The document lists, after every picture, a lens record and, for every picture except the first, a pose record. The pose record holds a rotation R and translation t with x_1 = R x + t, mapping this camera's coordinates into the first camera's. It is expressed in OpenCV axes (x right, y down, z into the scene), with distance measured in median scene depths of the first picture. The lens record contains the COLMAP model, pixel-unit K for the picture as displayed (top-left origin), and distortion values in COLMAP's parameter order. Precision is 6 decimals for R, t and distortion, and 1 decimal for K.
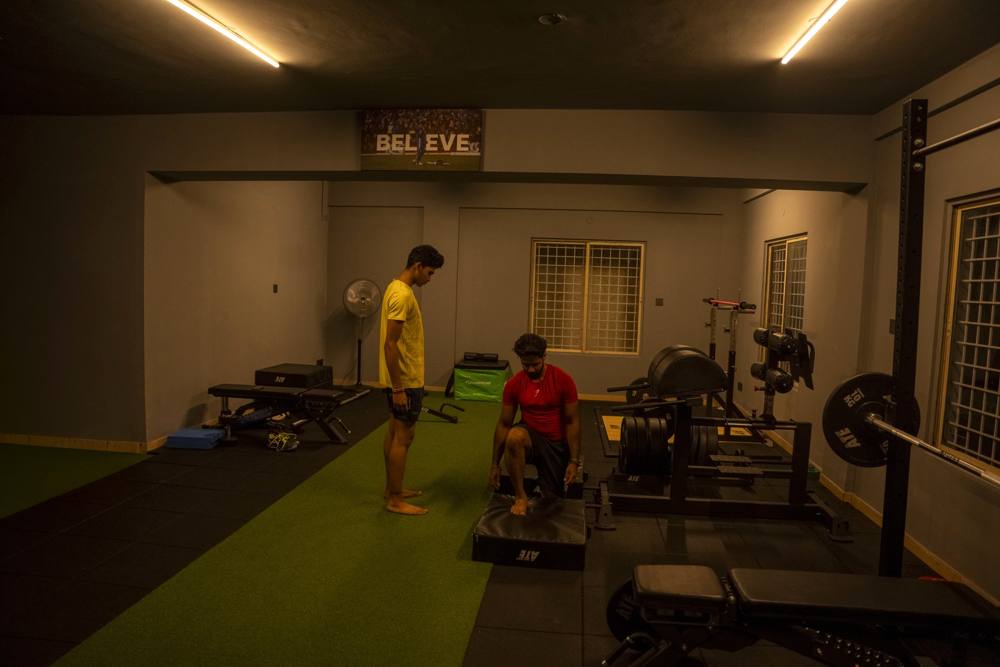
lens RADIAL K [[686.5, 0, 500.0], [0, 686.5, 333.5], [0, 0, 1]] dist [-0.175249, 0.126171]
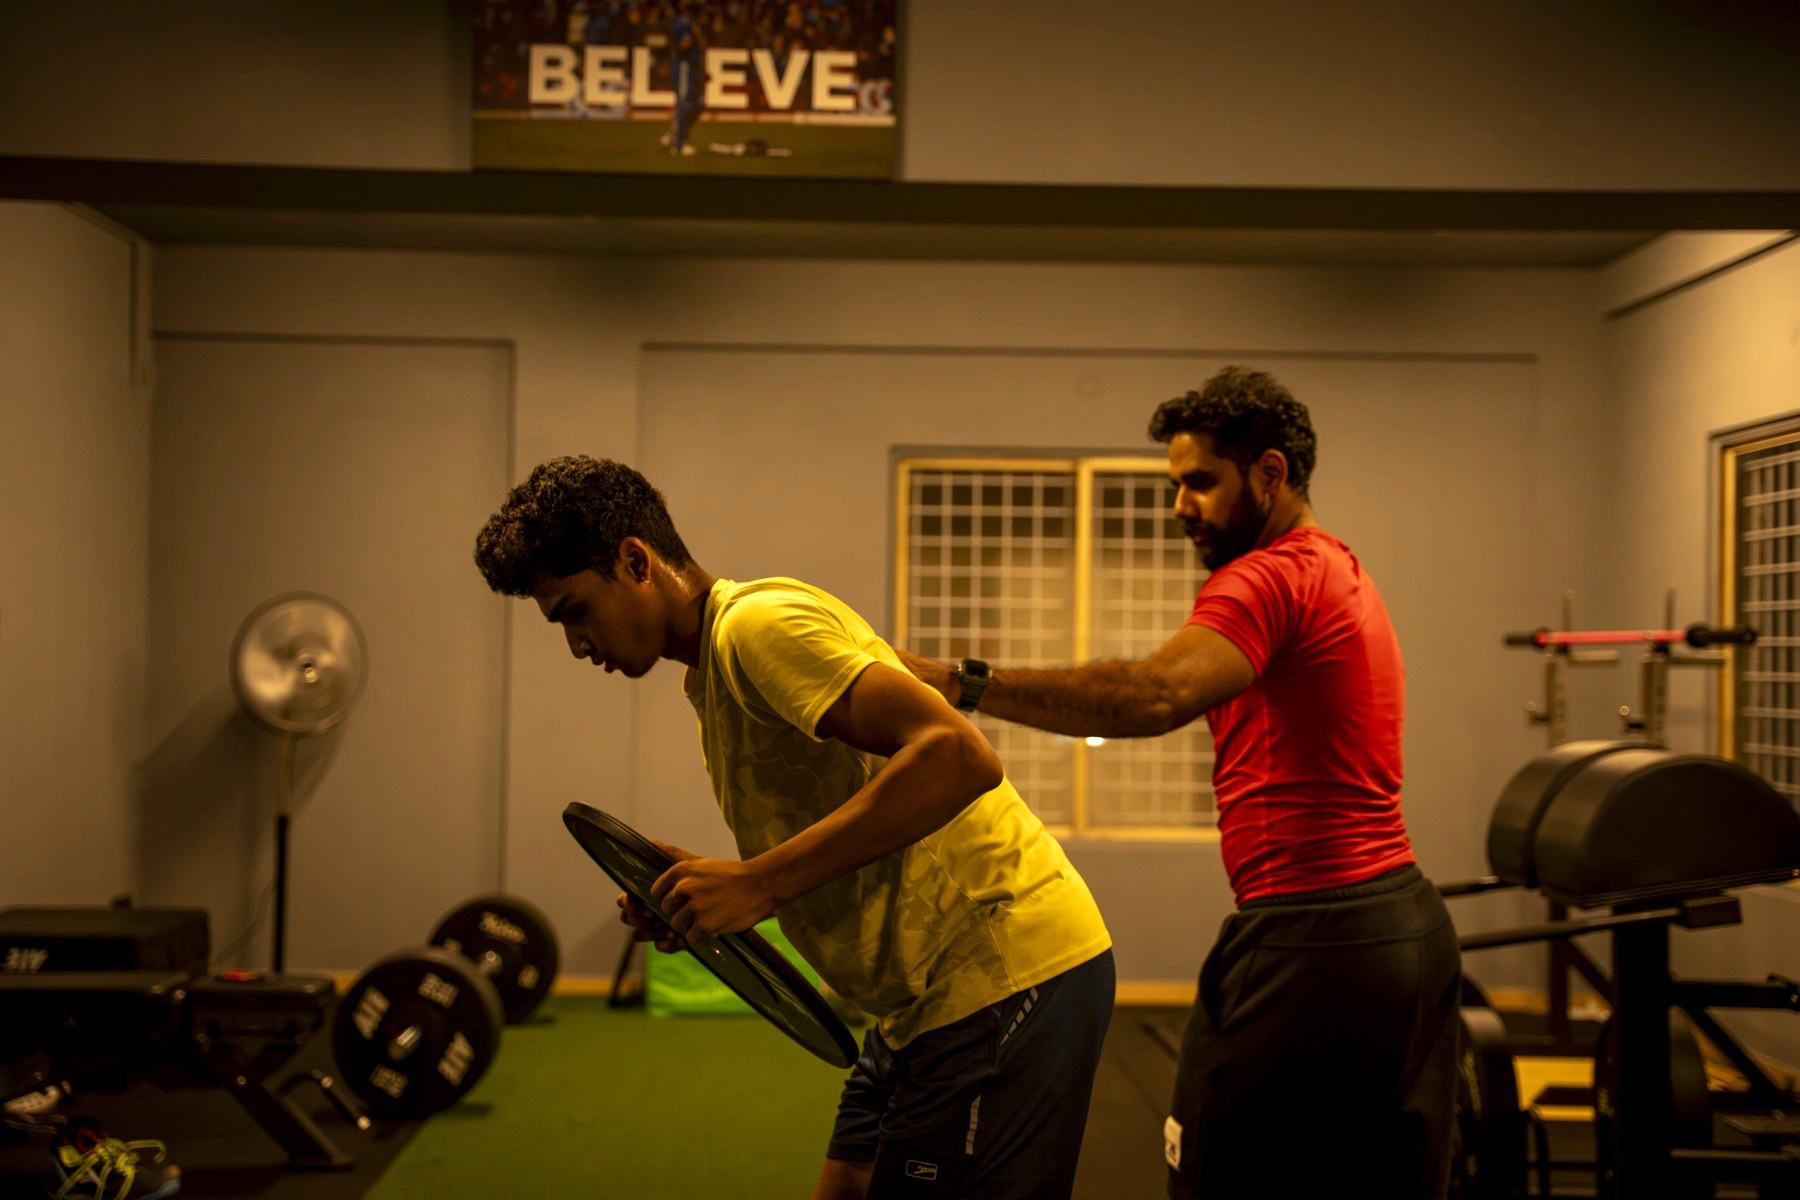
lens RADIAL K [[2424.0, 0, 900.0], [0, 2424.0, 600.0], [0, 0, 1]] dist [0.104974, 0.092879]
pose [[0.989237, -0.015214, 0.145527, -0.181835], [0.029874, 0.994630, -0.099090, 0.048883], [-0.143238, 0.102371, 0.984380, -0.027454]]
